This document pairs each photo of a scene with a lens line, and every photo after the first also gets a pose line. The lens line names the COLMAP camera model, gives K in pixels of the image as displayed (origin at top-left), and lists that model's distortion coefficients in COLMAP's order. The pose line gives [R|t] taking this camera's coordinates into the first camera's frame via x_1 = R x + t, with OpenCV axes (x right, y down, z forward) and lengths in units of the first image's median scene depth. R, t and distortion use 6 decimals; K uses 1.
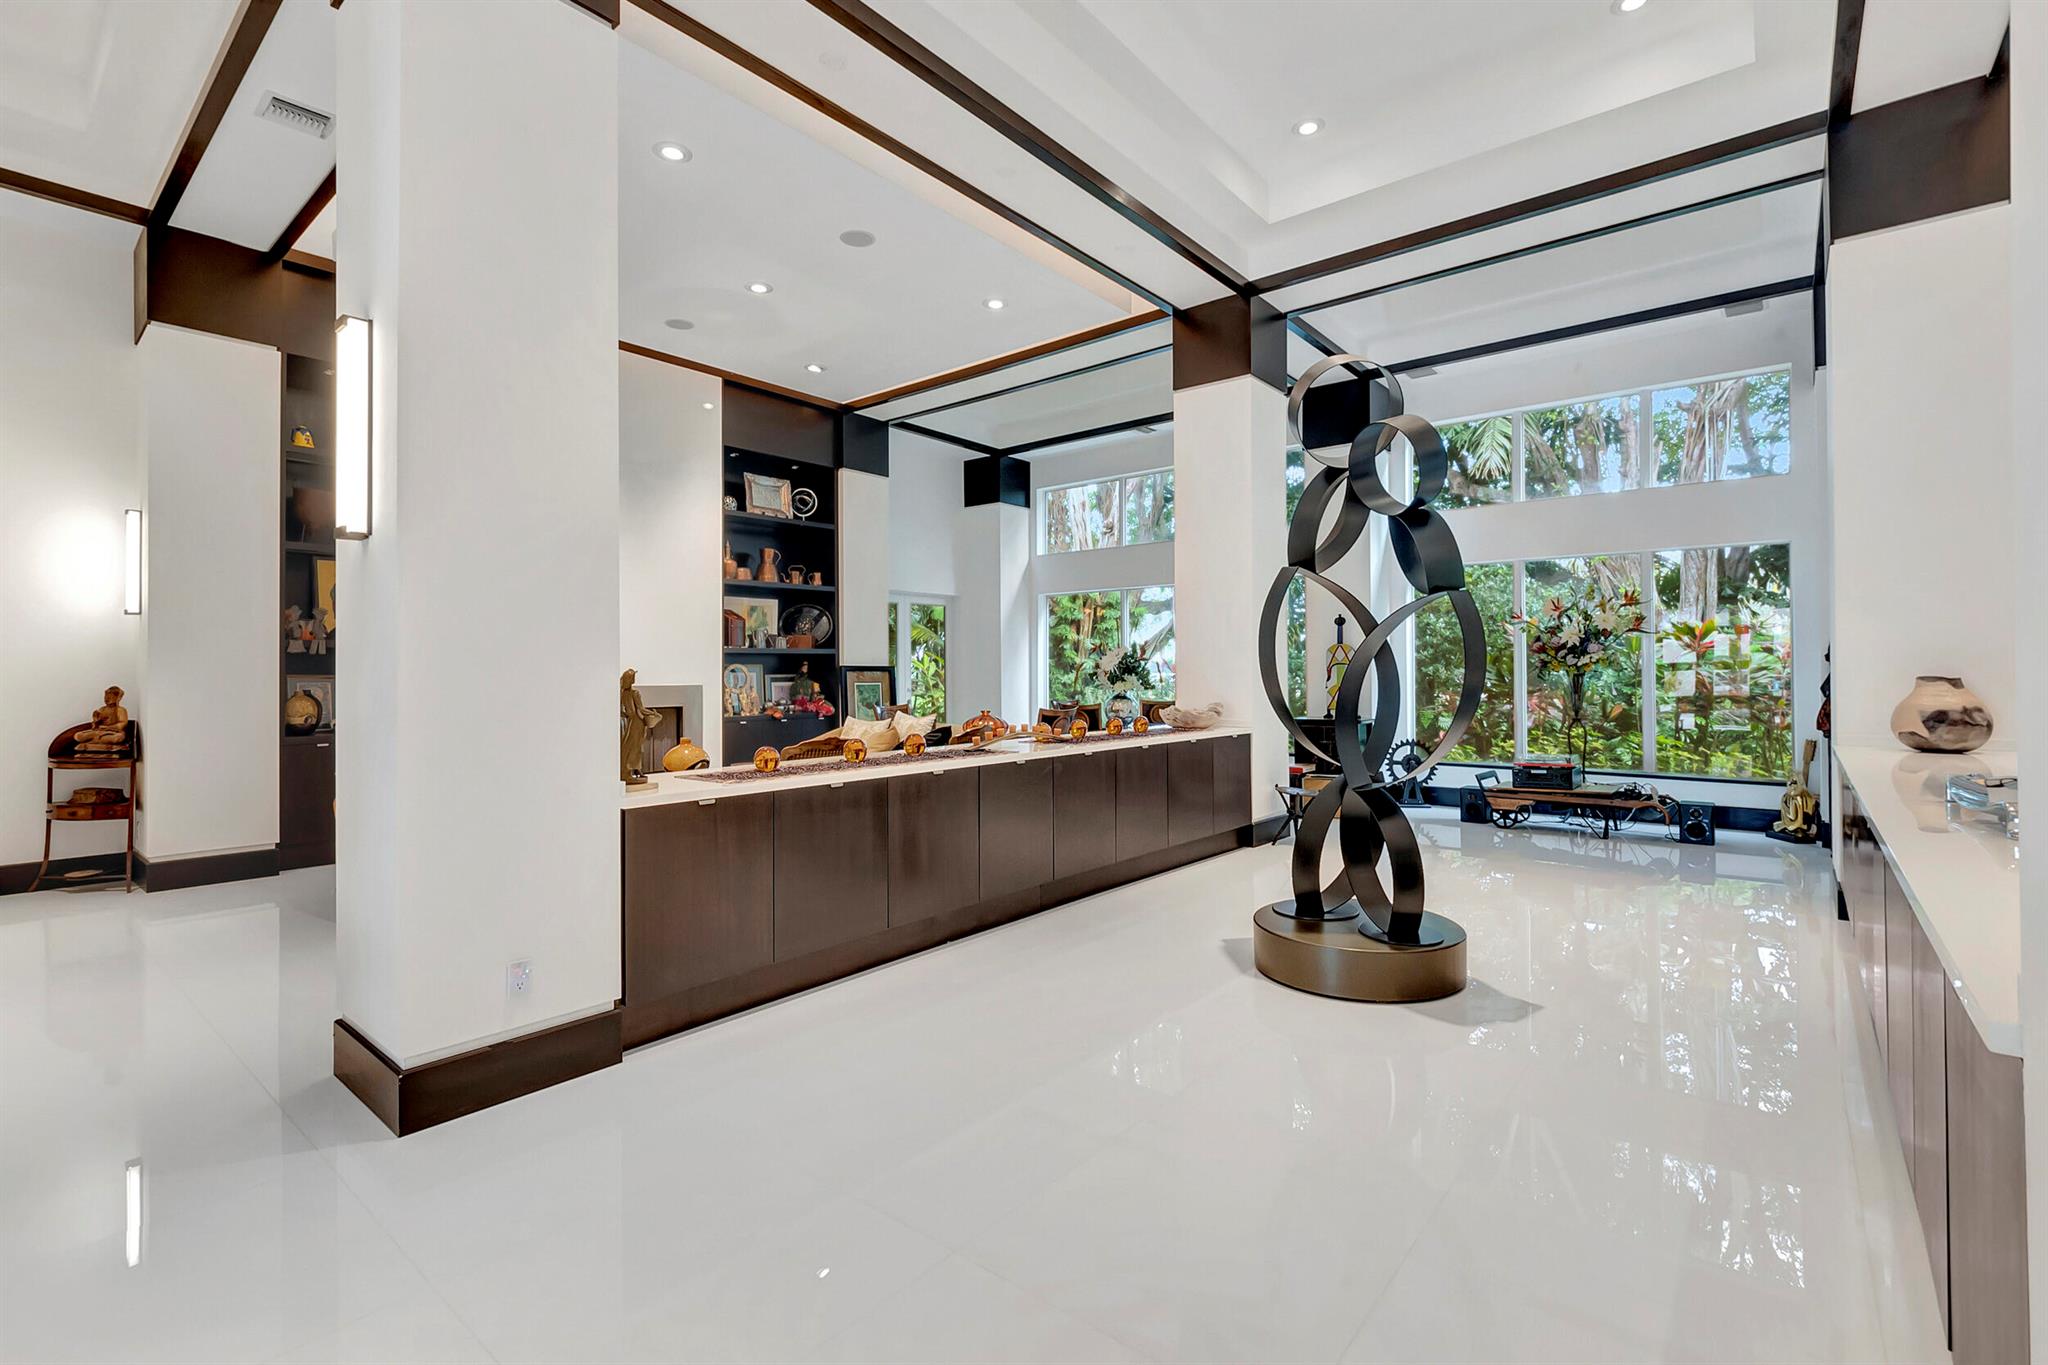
lens RADIAL K [[897.3, 0, 1024.0], [0, 897.3, 682.5], [0, 0, 1]] dist [0.002861, 0.000335]
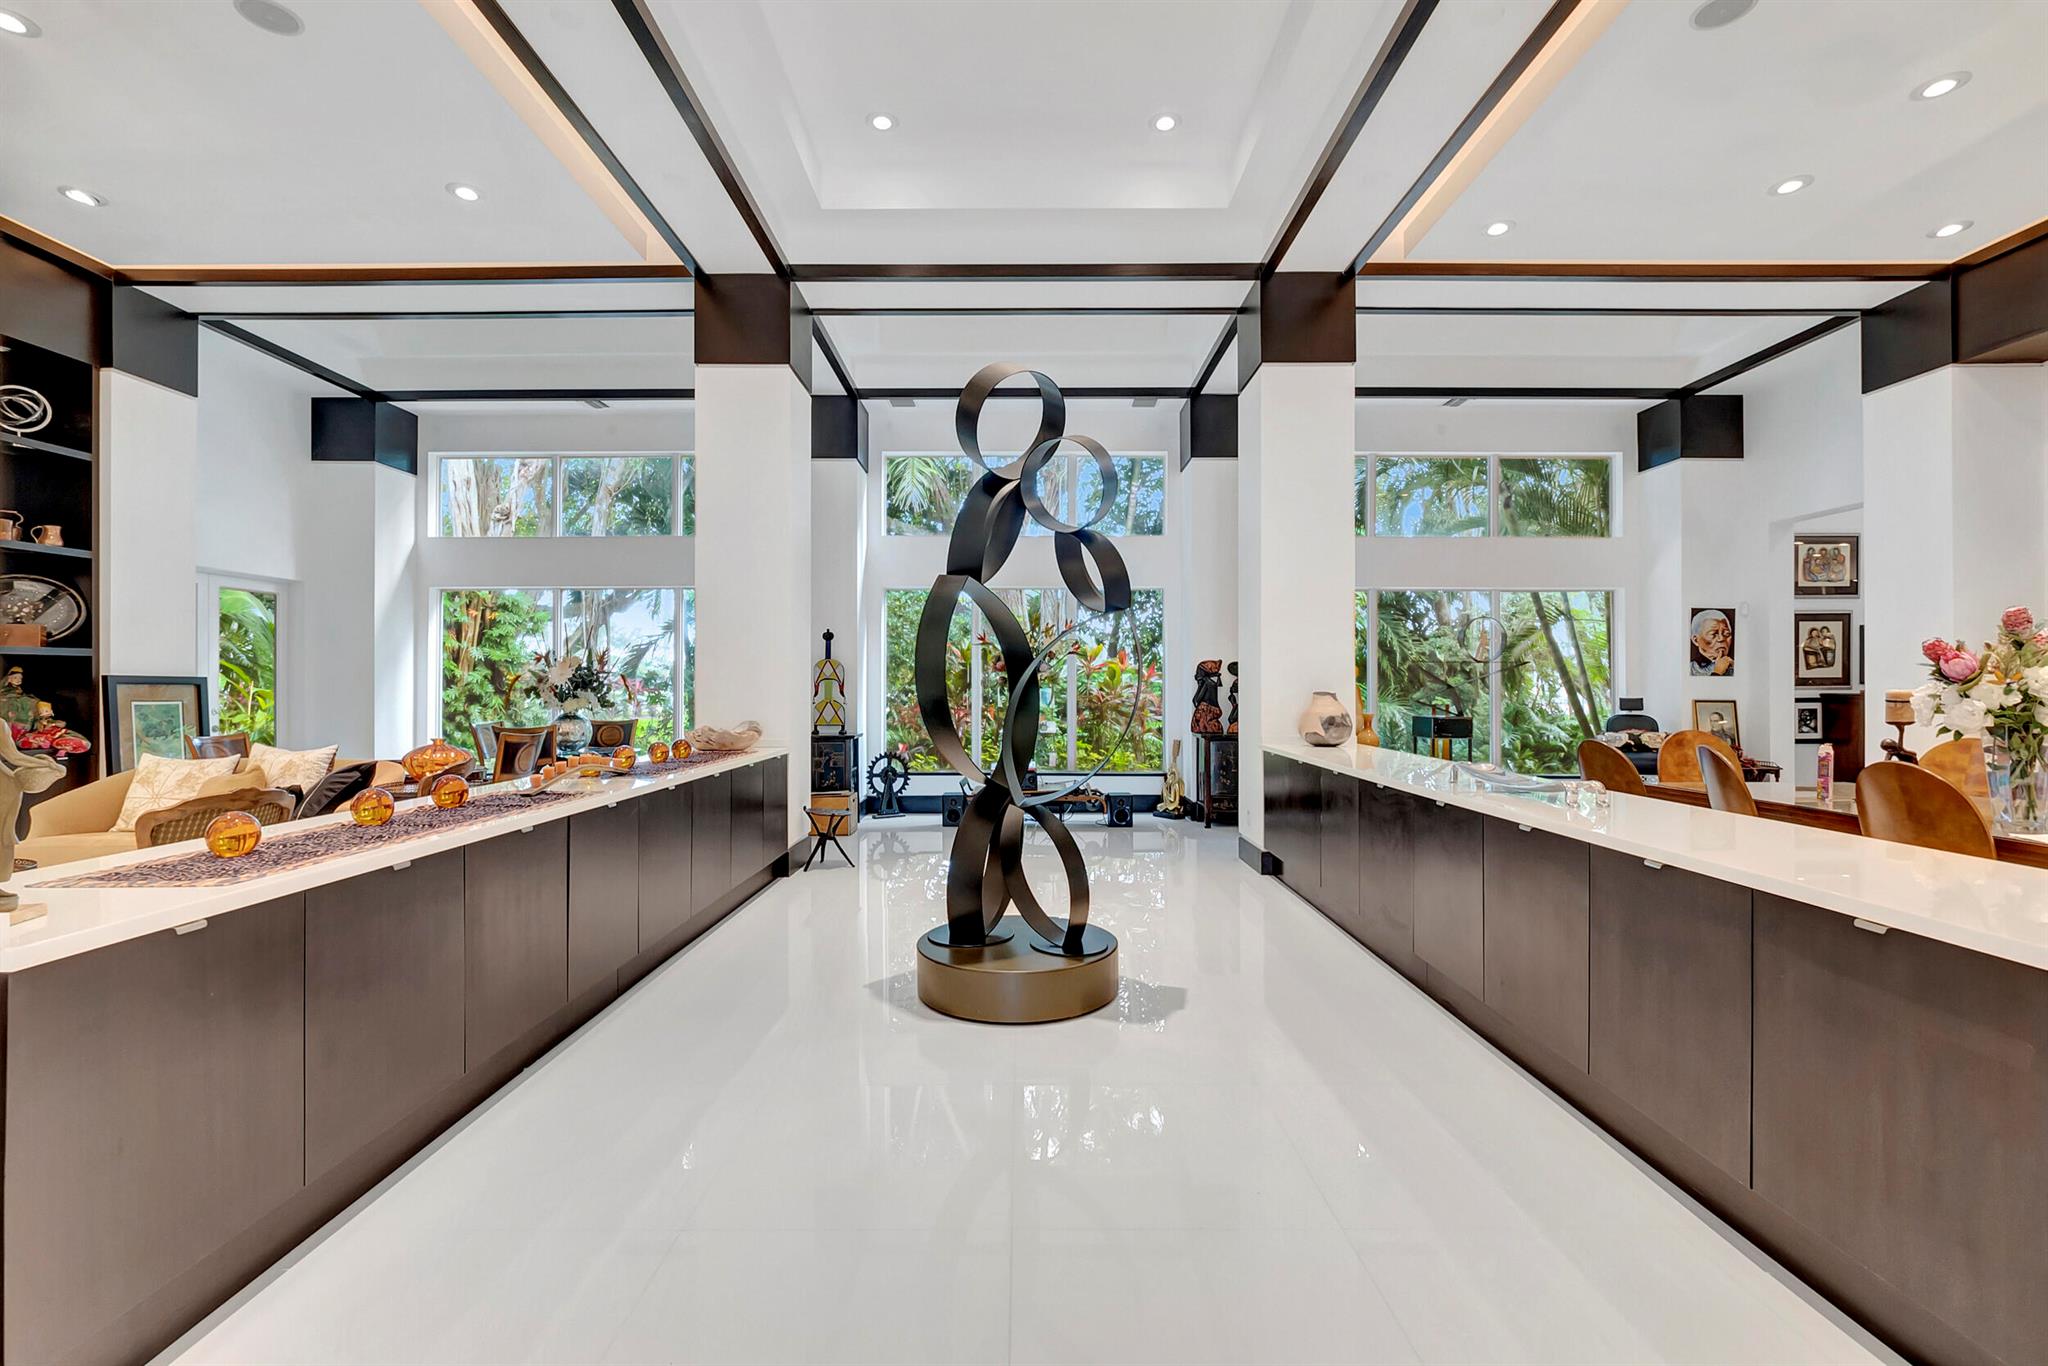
lens RADIAL K [[897.3, 0, 1024.0], [0, 897.3, 683.0], [0, 0, 1]] dist [0.002861, 0.000335]
pose [[0.777946, 0.005464, 0.628307, -0.097732], [0.006086, 0.999850, -0.016230, 0.000959], [-0.628302, 0.016450, 0.777796, 0.093981]]
